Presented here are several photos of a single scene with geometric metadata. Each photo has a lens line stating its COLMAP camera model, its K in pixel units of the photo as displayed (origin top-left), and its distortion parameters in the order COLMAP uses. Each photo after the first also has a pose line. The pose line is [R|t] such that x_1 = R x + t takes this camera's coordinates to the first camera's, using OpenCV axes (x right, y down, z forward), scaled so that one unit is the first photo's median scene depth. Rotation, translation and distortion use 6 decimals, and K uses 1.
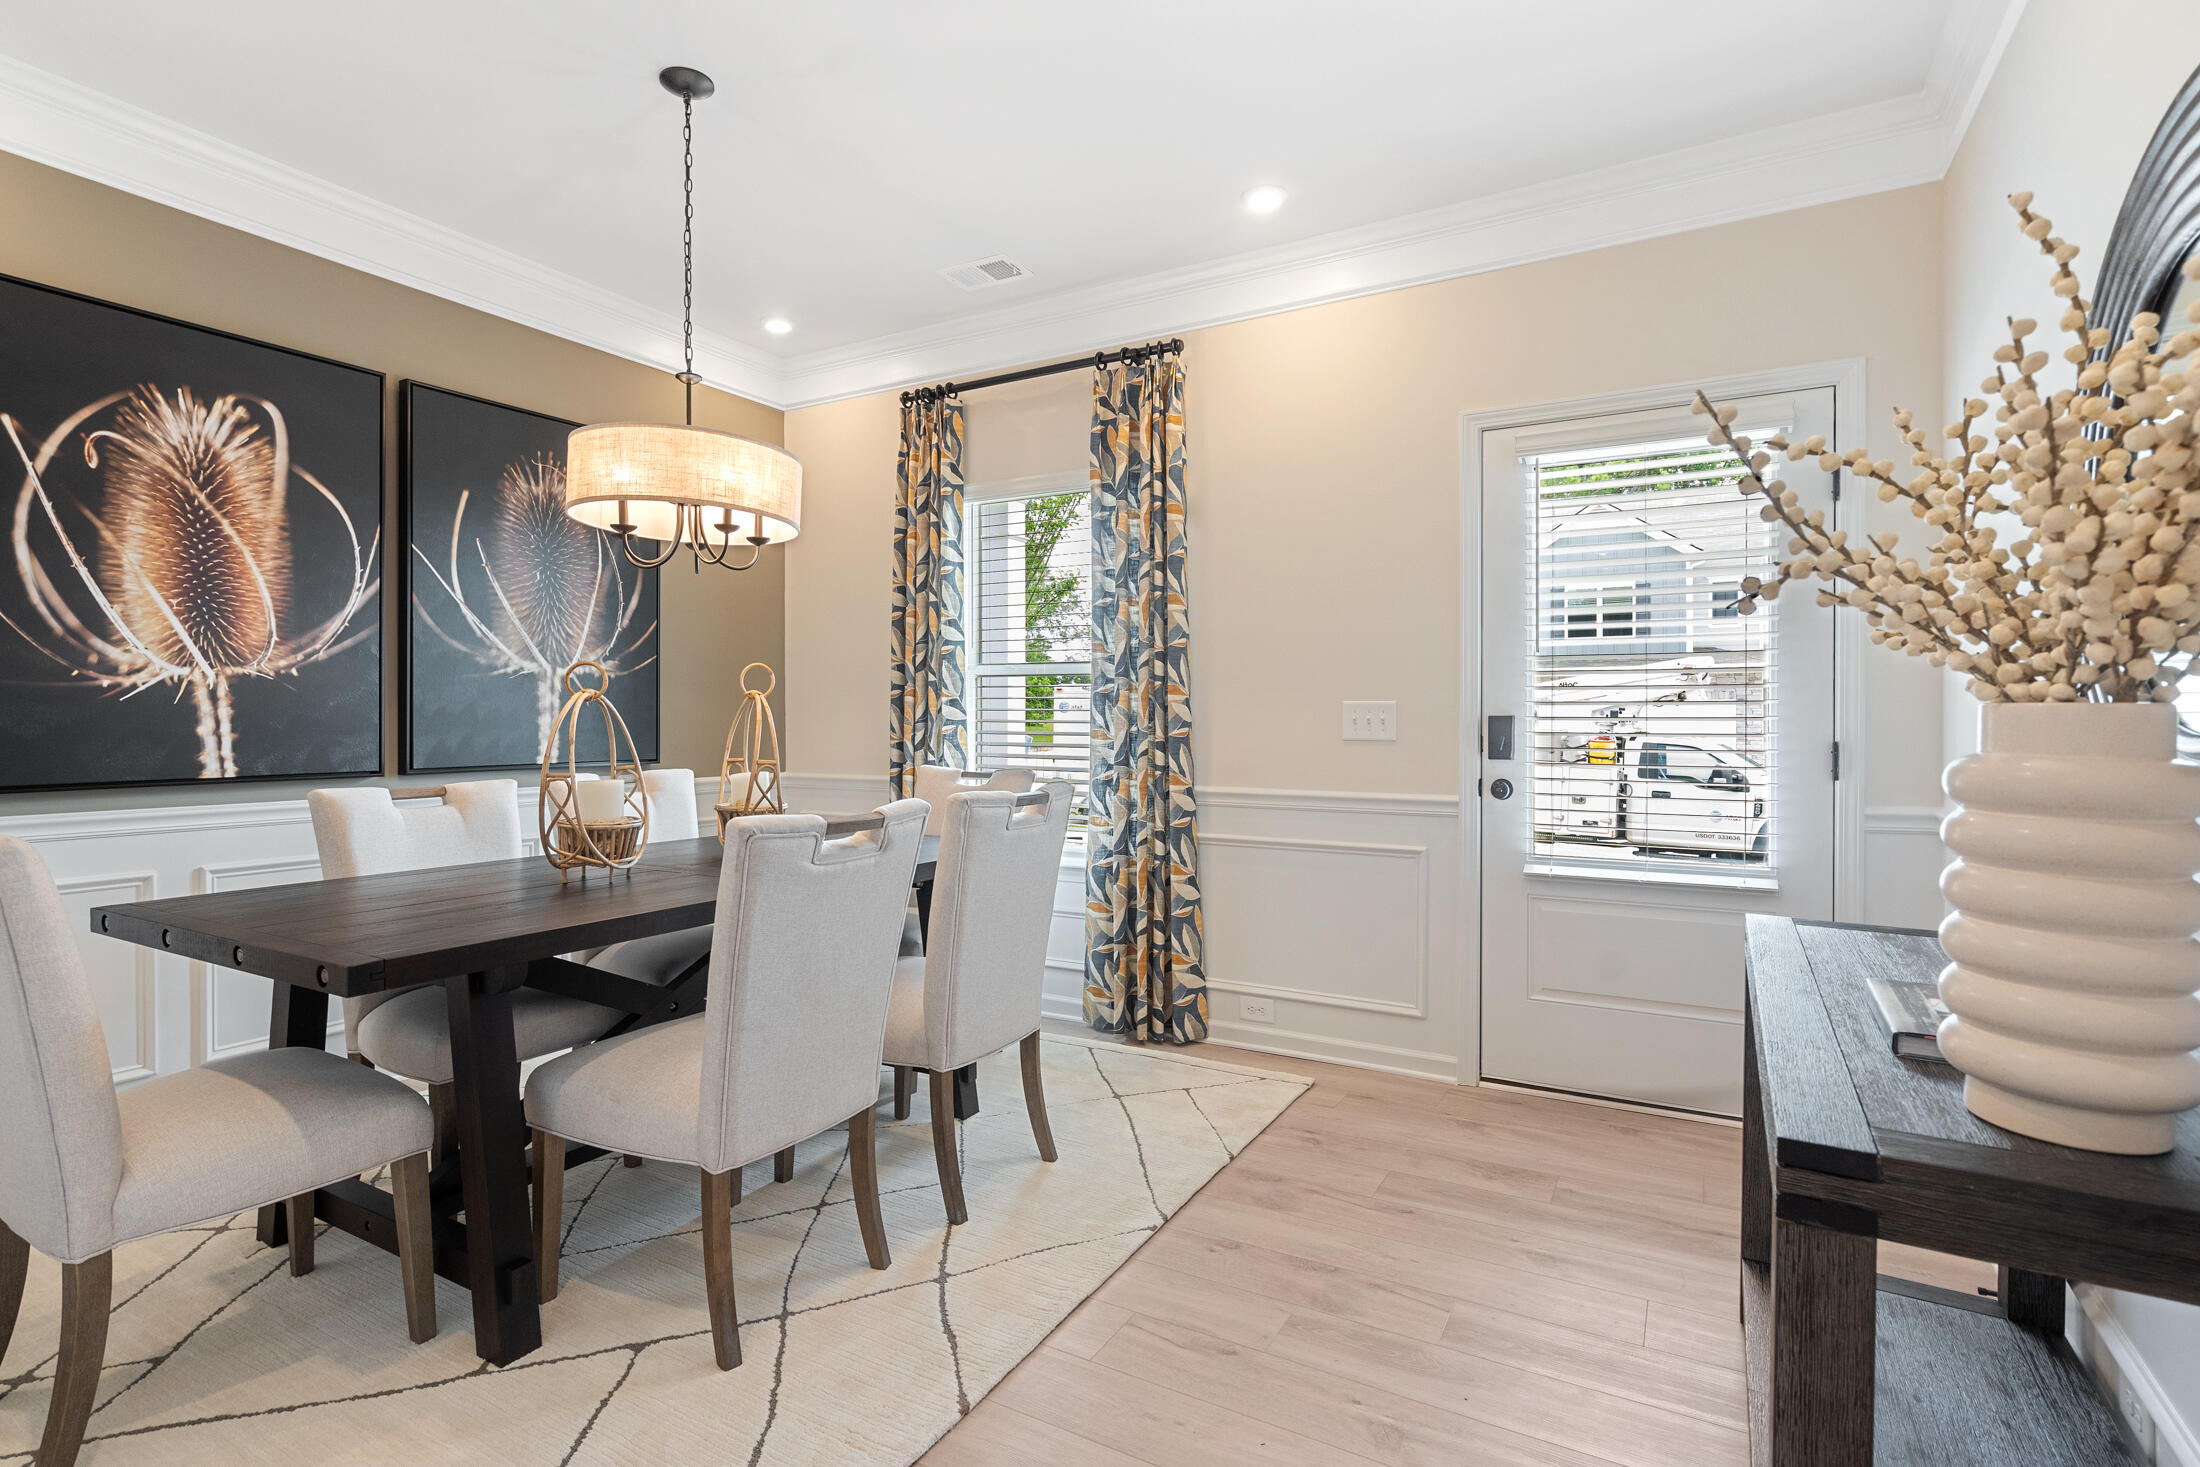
lens RADIAL K [[1055.7, 0, 1101.5], [0, 1055.7, 721.1], [0, 0, 1]] dist [0.001665, 0.000466]
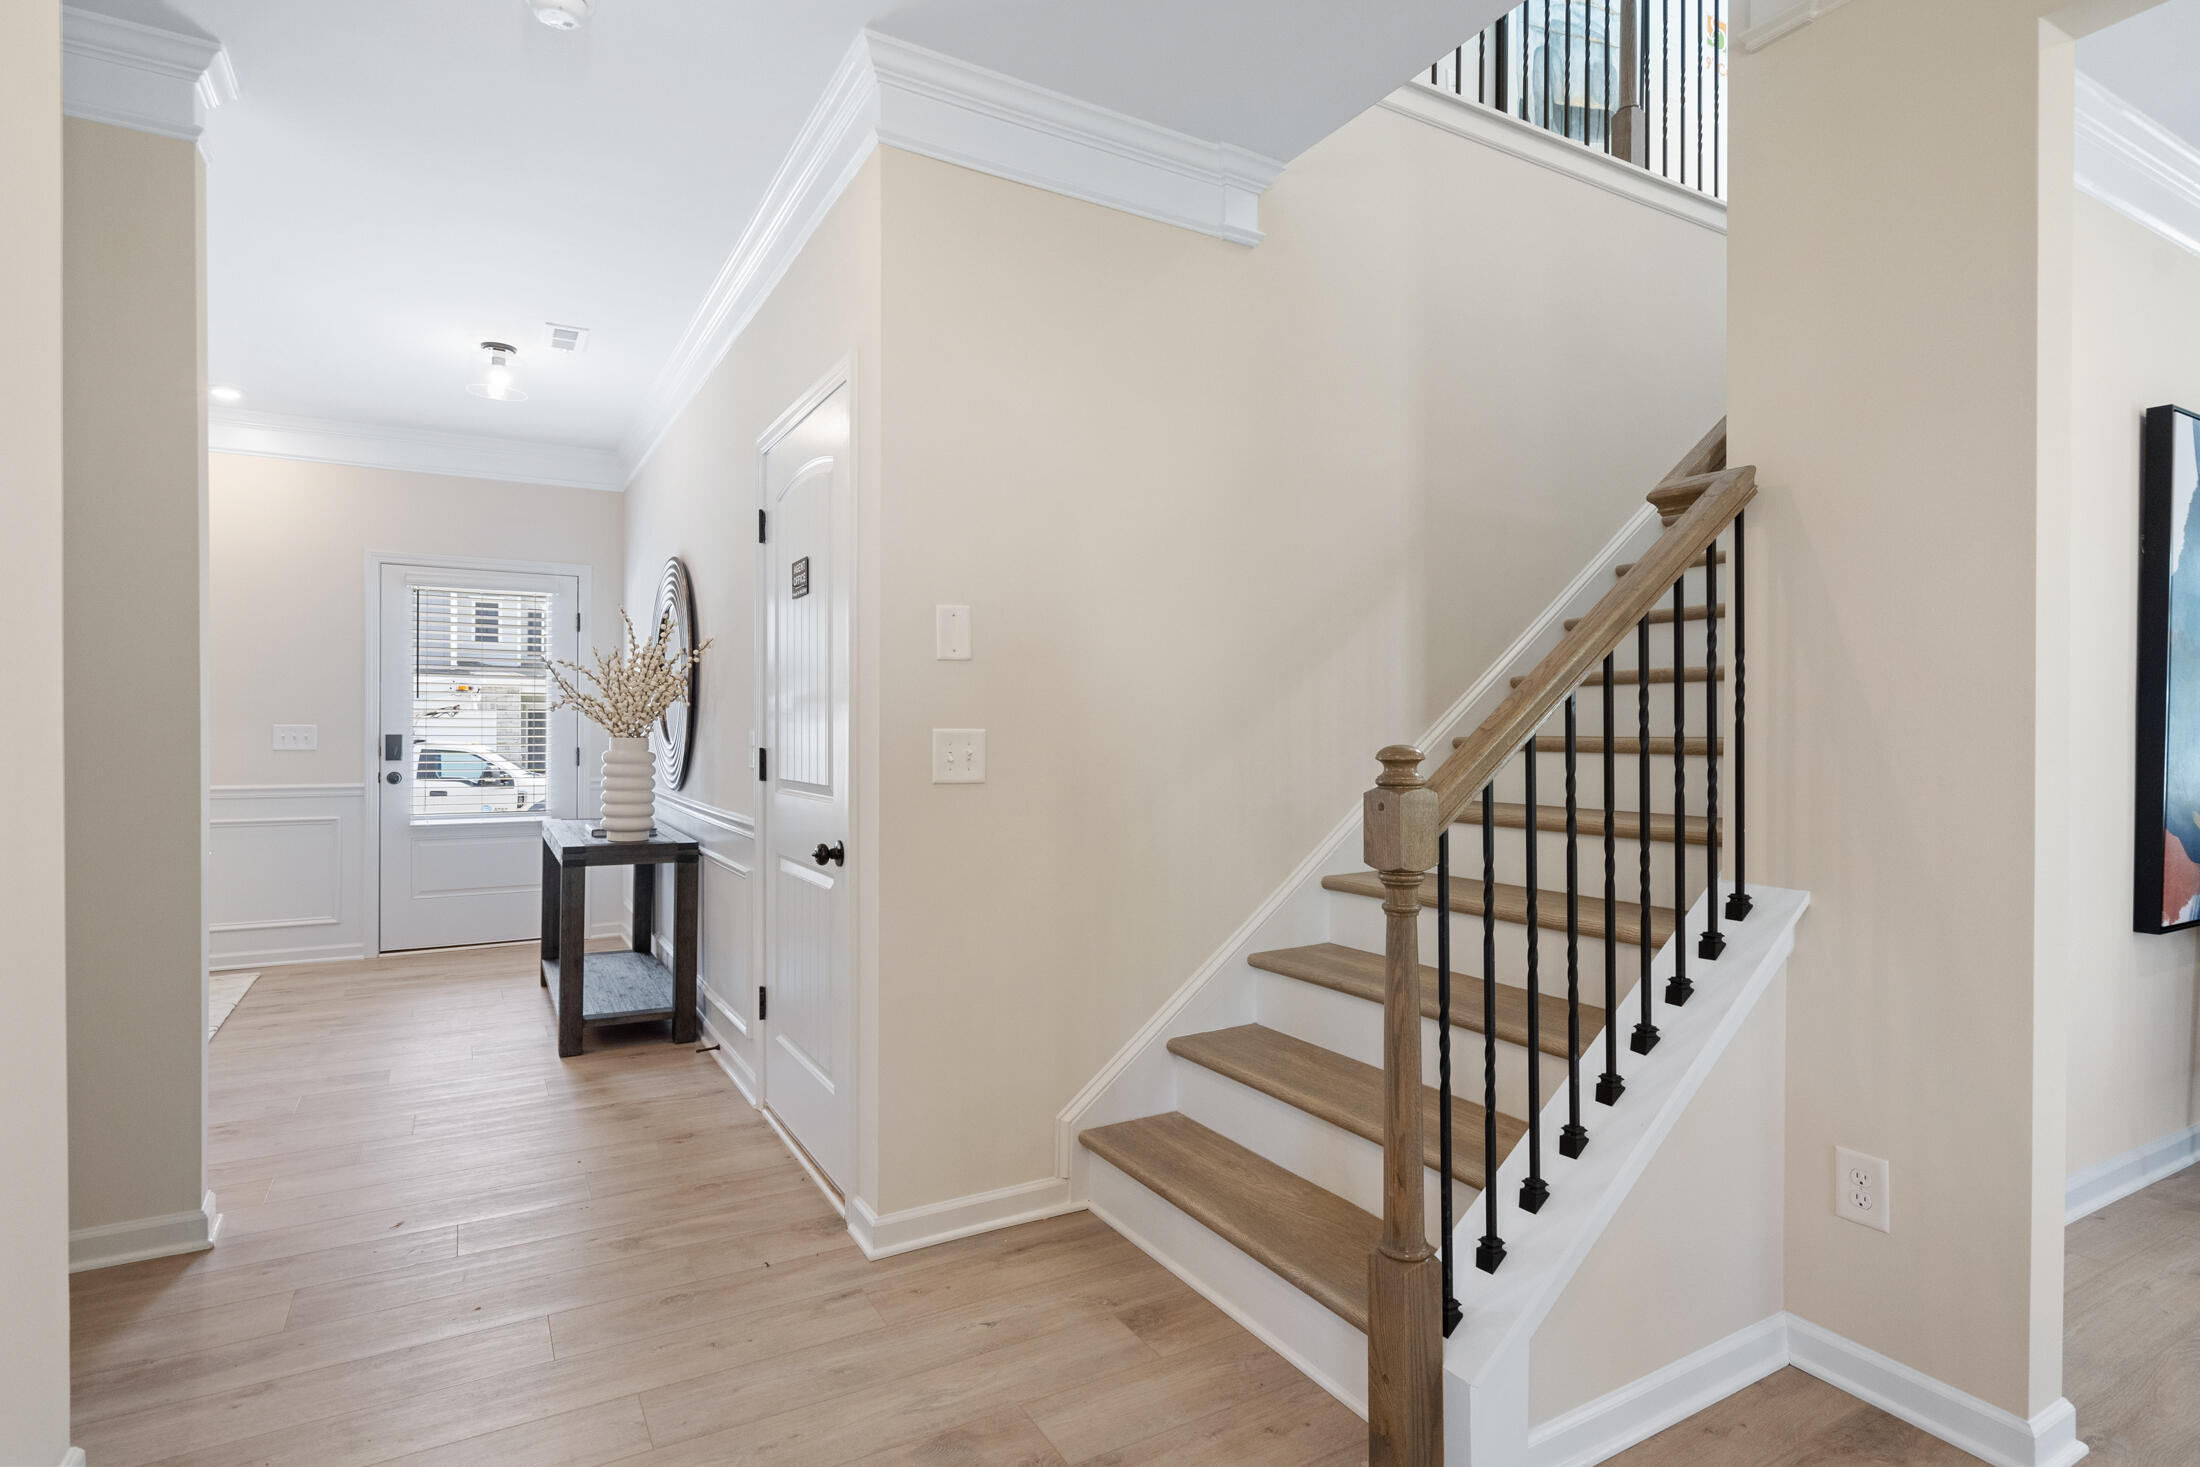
lens RADIAL K [[982.6, 0, 1114.8], [0, 982.6, 729.3], [0, 0, 1]] dist [-0.000178, 0.000074]
pose [[0.450642, -0.003751, 0.892697, -0.504394], [0.000274, 0.999992, 0.004064, -0.020096], [-0.892705, -0.001587, 0.450639, -0.738047]]
